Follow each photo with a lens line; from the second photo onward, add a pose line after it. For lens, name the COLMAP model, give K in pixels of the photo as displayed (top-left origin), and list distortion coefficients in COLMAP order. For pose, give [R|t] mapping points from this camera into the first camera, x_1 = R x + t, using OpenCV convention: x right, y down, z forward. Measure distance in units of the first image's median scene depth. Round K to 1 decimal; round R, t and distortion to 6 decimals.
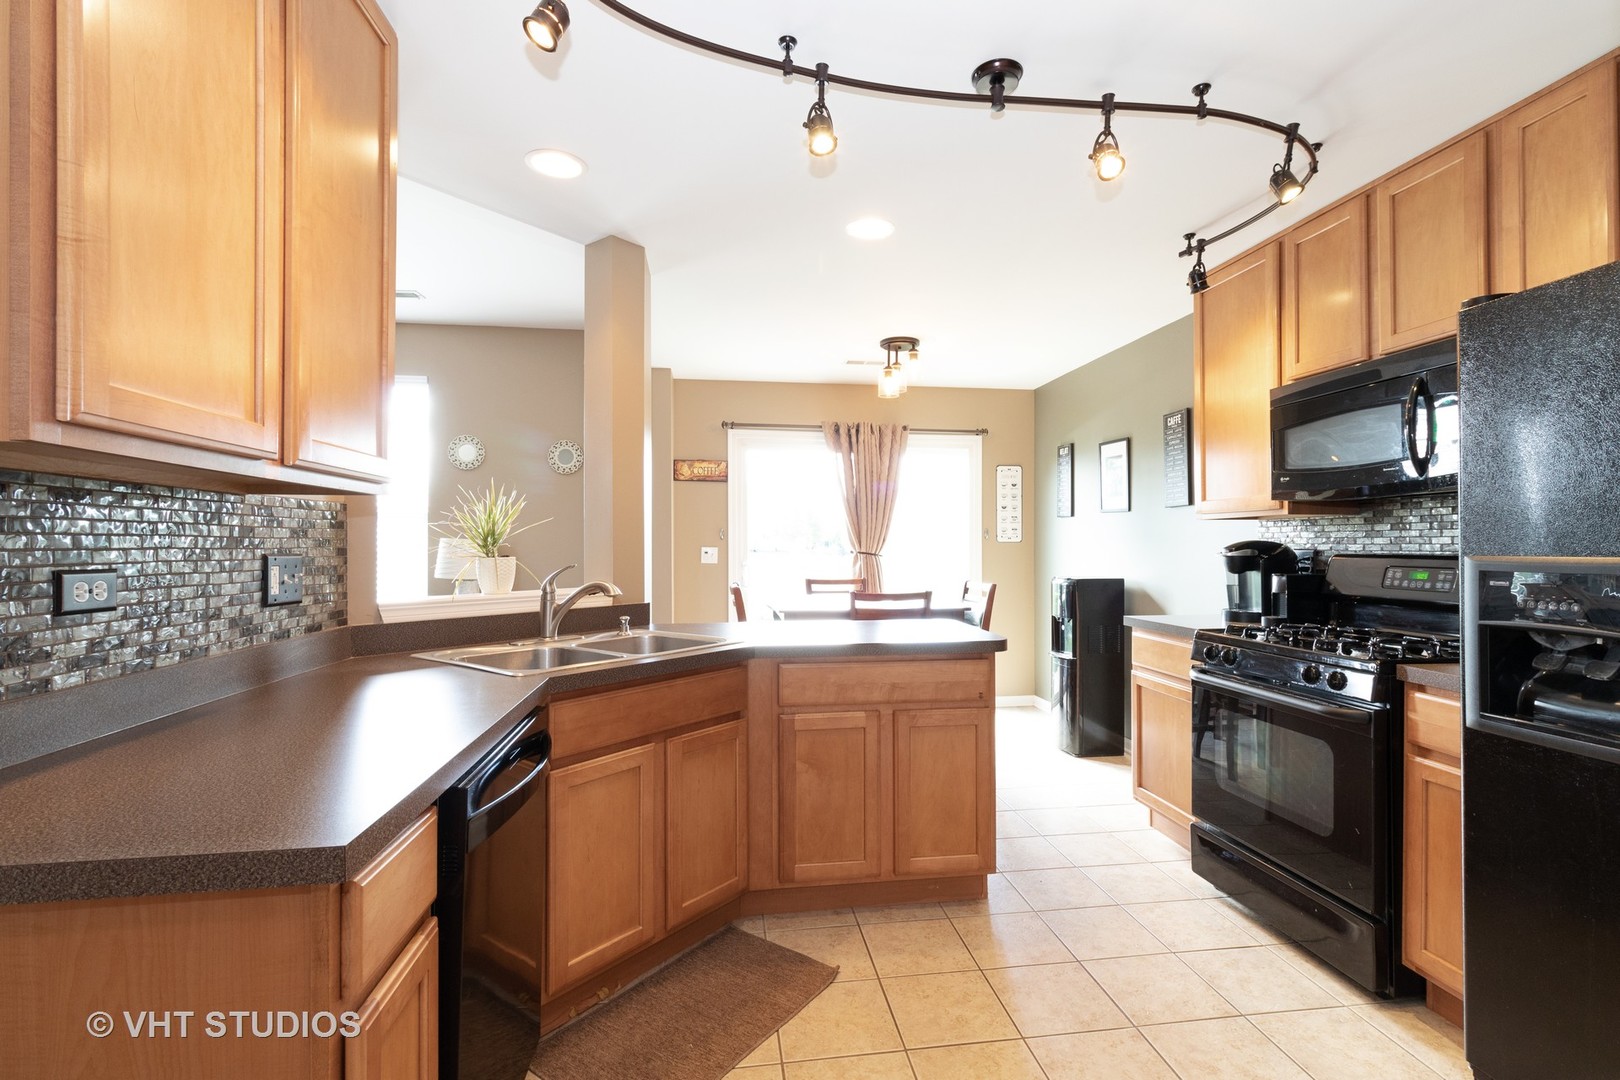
lens RADIAL K [[749.1, 0, 810.0], [0, 749.1, 540.0], [0, 0, 1]] dist [-0.002292, -0.000124]
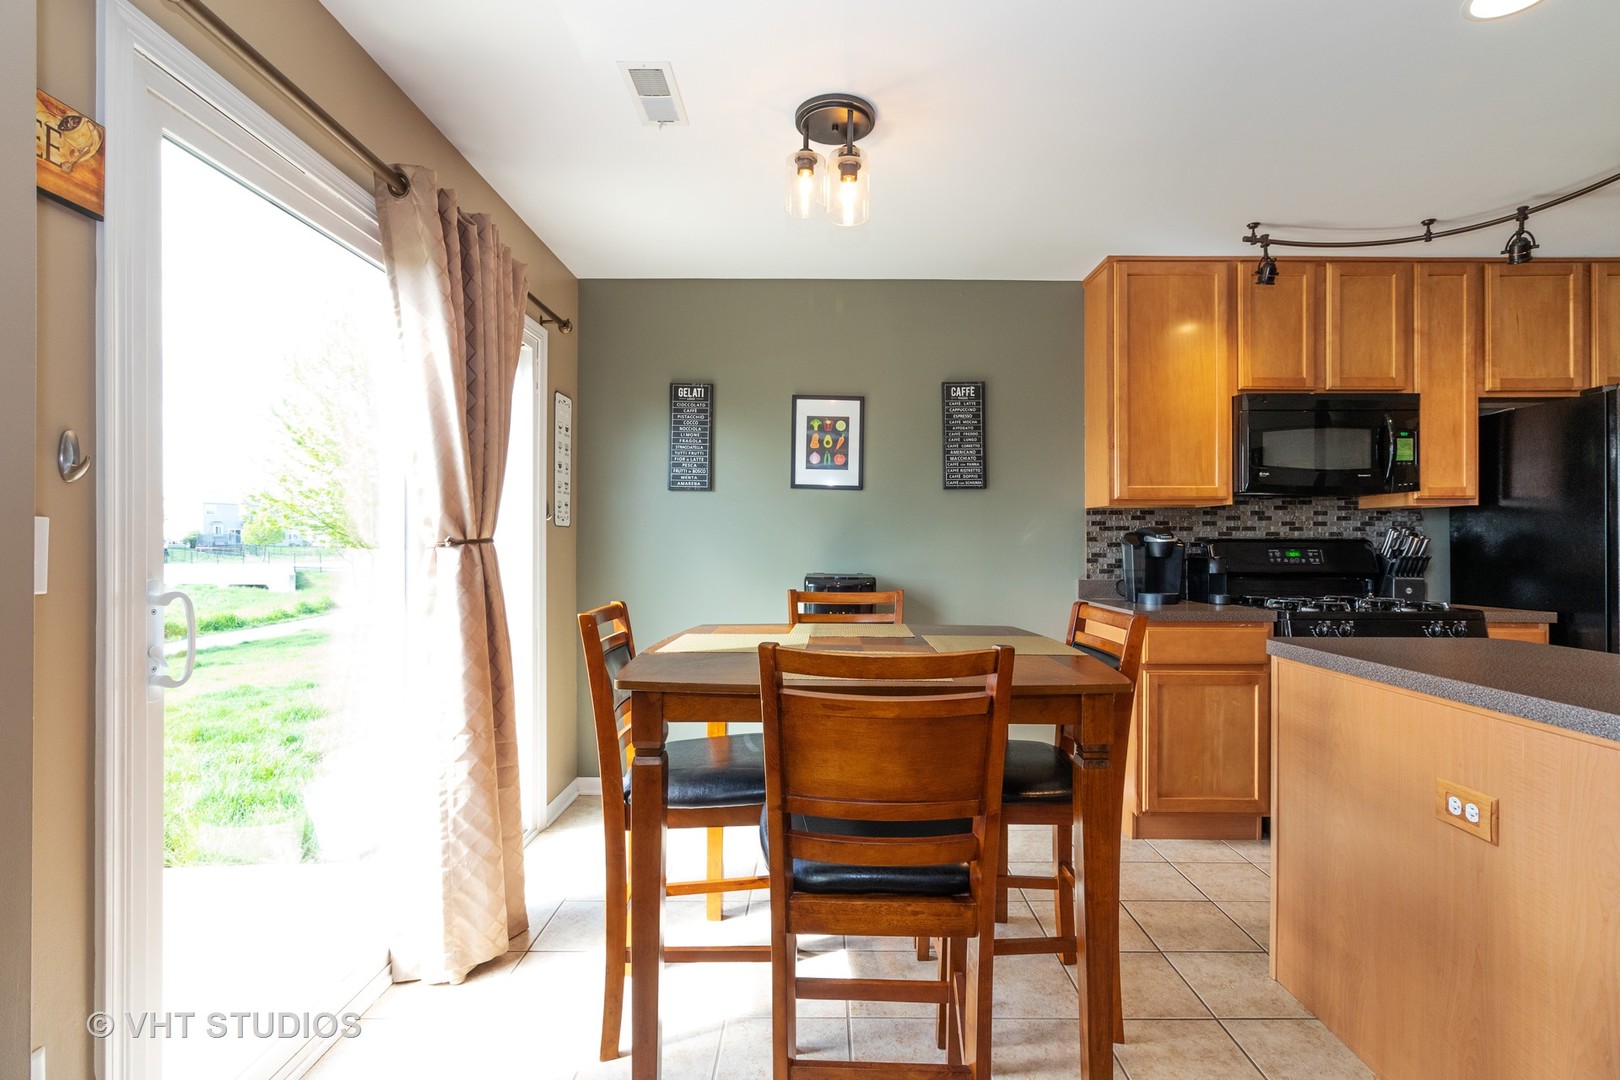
lens RADIAL K [[749.1, 0, 810.0], [0, 749.1, 540.0], [0, 0, 1]] dist [-0.002292, -0.000124]
pose [[0.123703, 0.003288, 0.992314, -0.413602], [-0.007290, 0.999971, -0.002405, 0.019338], [-0.992292, -0.006937, 0.123724, 1.062636]]
